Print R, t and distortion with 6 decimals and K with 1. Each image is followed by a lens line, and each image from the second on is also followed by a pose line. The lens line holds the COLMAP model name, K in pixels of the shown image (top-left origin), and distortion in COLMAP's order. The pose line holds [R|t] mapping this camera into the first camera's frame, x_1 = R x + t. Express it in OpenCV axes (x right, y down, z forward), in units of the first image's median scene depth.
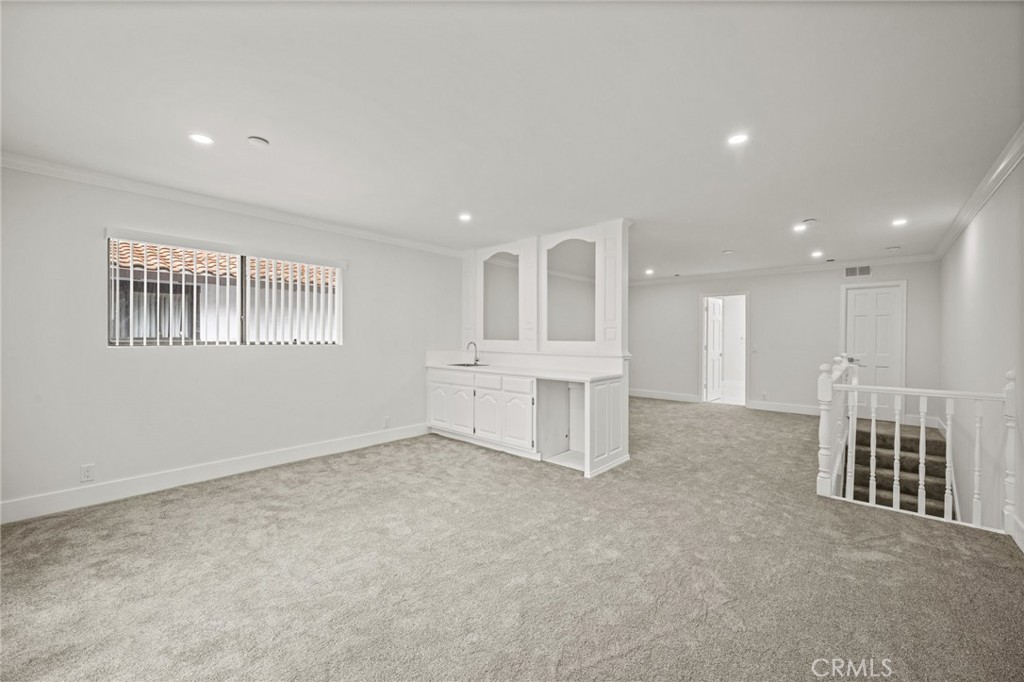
lens RADIAL K [[409.5, 0, 508.5], [0, 409.5, 342.6], [0, 0, 1]] dist [0.001330, 0.000028]
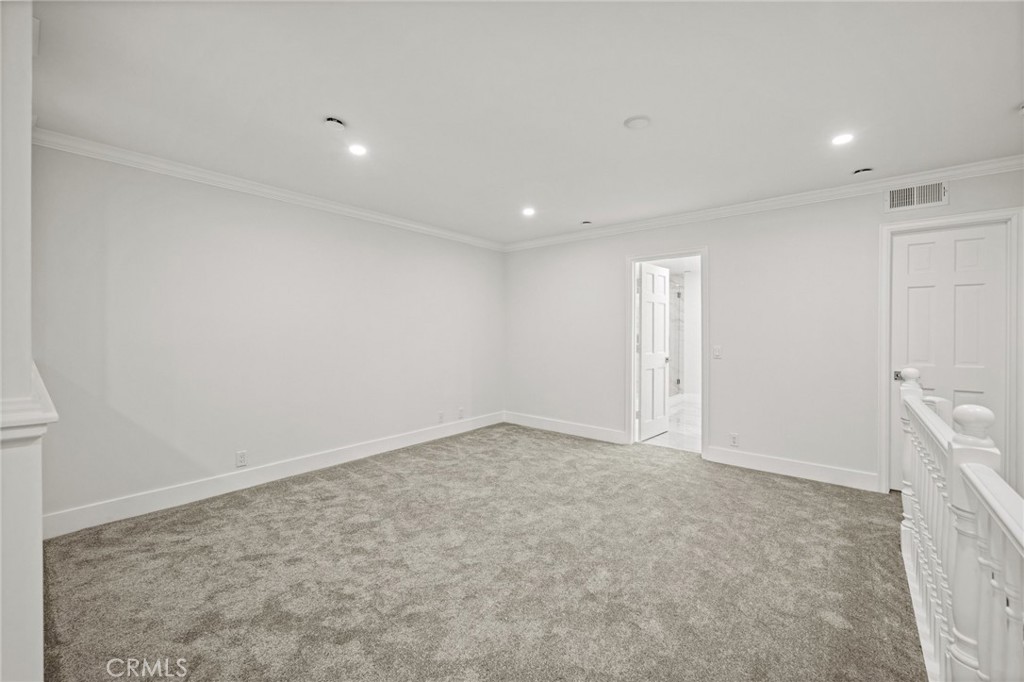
lens RADIAL K [[409.5, 0, 516.7], [0, 409.5, 340.3], [0, 0, 1]] dist [0.001330, 0.000028]
pose [[0.998874, -0.004581, 0.047220, 0.447794], [0.004295, 0.999972, 0.006165, -0.006896], [-0.047247, -0.005956, 0.998865, 0.678770]]
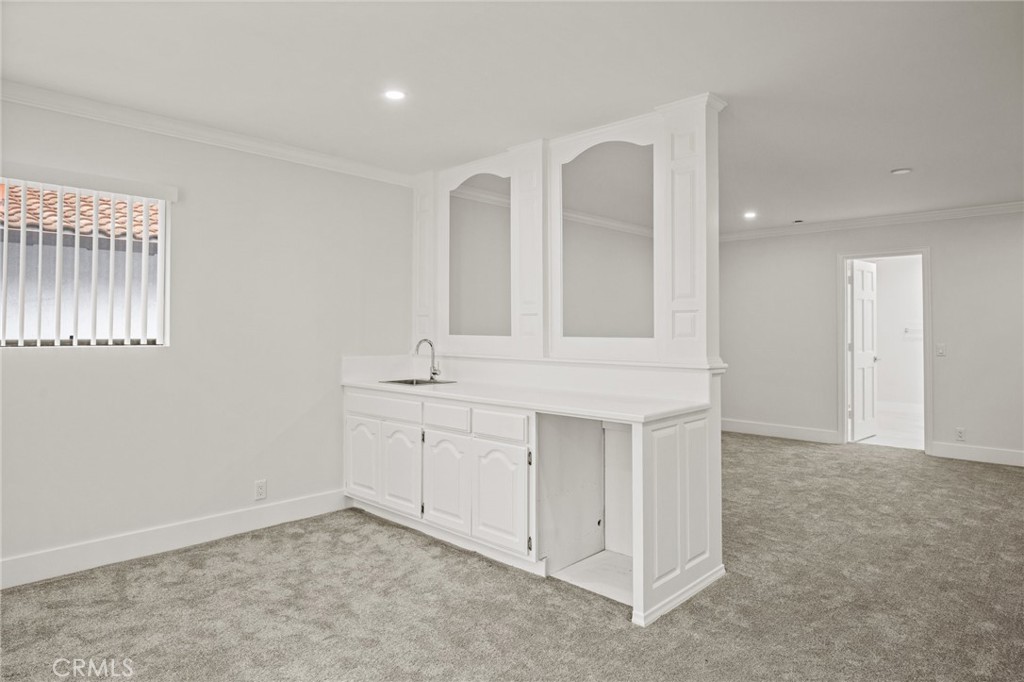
lens RADIAL K [[603.0, 0, 511.4], [0, 603.0, 331.2], [0, 0, 1]] dist [-0.002947, -0.000168]
pose [[0.999587, -0.003748, -0.028490, 0.052633], [0.003399, 0.999918, -0.012306, -0.002323], [0.028534, 0.012204, 0.999518, 0.231975]]
